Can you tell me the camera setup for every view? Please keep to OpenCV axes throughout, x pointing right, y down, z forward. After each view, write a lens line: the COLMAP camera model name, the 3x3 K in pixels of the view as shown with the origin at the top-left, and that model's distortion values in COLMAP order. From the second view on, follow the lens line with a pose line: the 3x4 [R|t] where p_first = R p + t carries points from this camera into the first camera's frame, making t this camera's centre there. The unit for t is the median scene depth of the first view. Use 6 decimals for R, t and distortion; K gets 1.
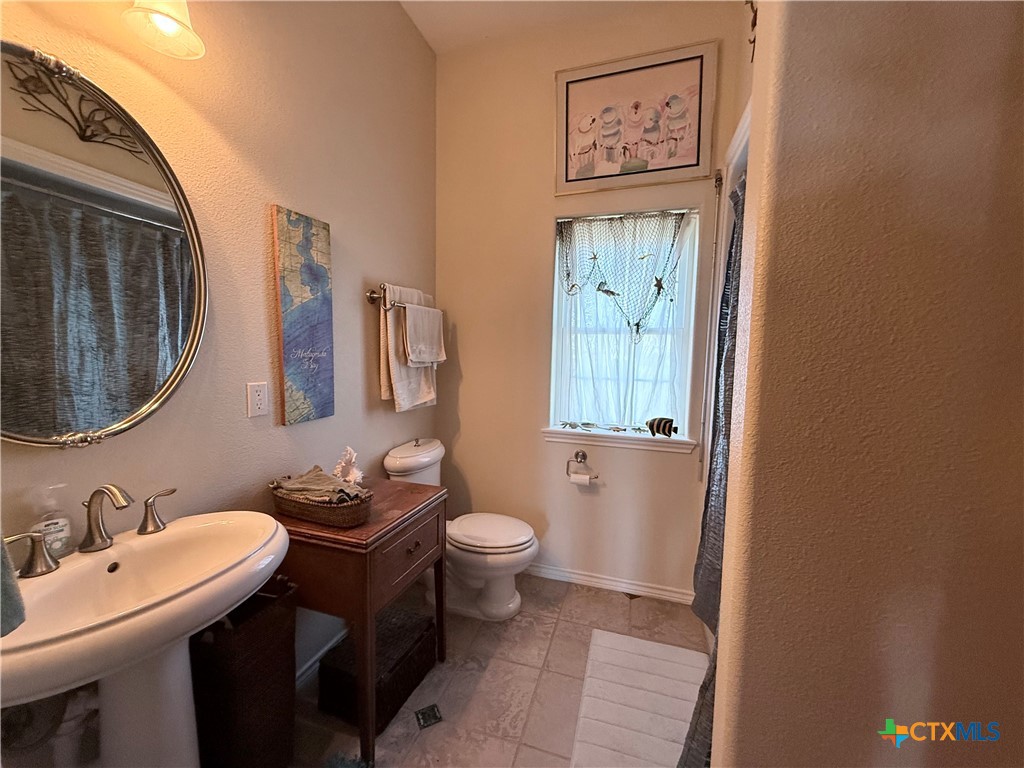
lens RADIAL K [[408.6, 0, 509.2], [0, 408.6, 384.1], [0, 0, 1]] dist [-0.000243, 0.000451]
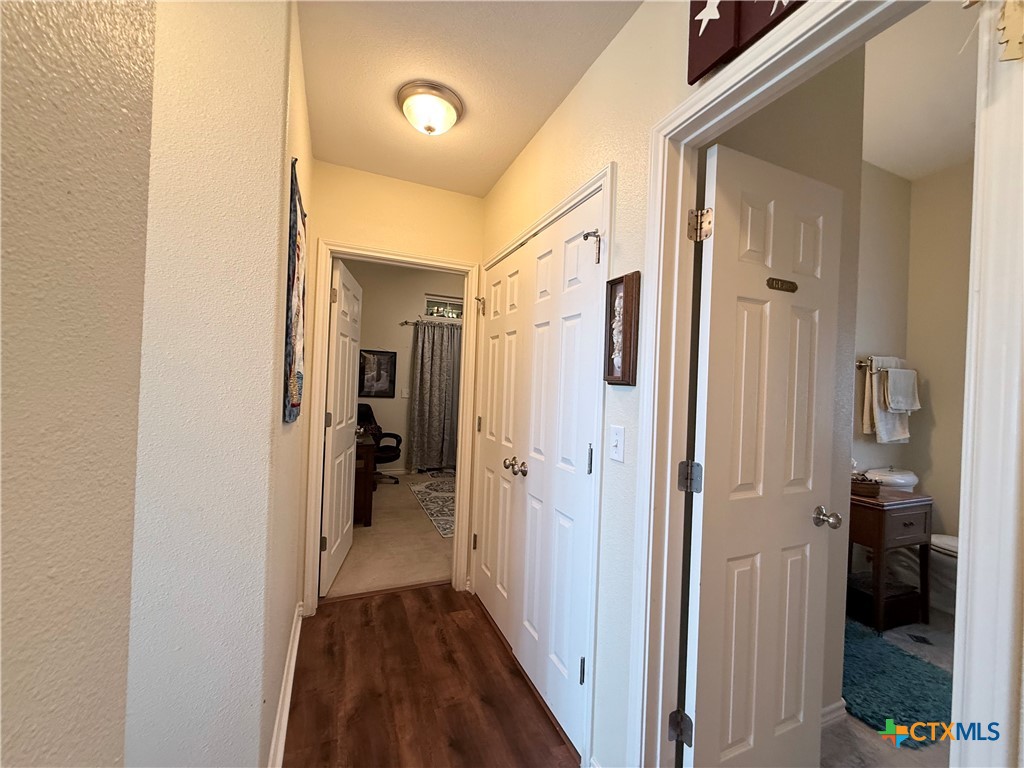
lens RADIAL K [[408.6, 0, 514.7], [0, 408.6, 381.3], [0, 0, 1]] dist [-0.000243, 0.000451]
pose [[0.661358, 0.001111, -0.750069, -0.039395], [-0.088340, 0.993155, -0.076421, 0.075228], [0.744850, 0.116802, 0.656929, -0.923421]]
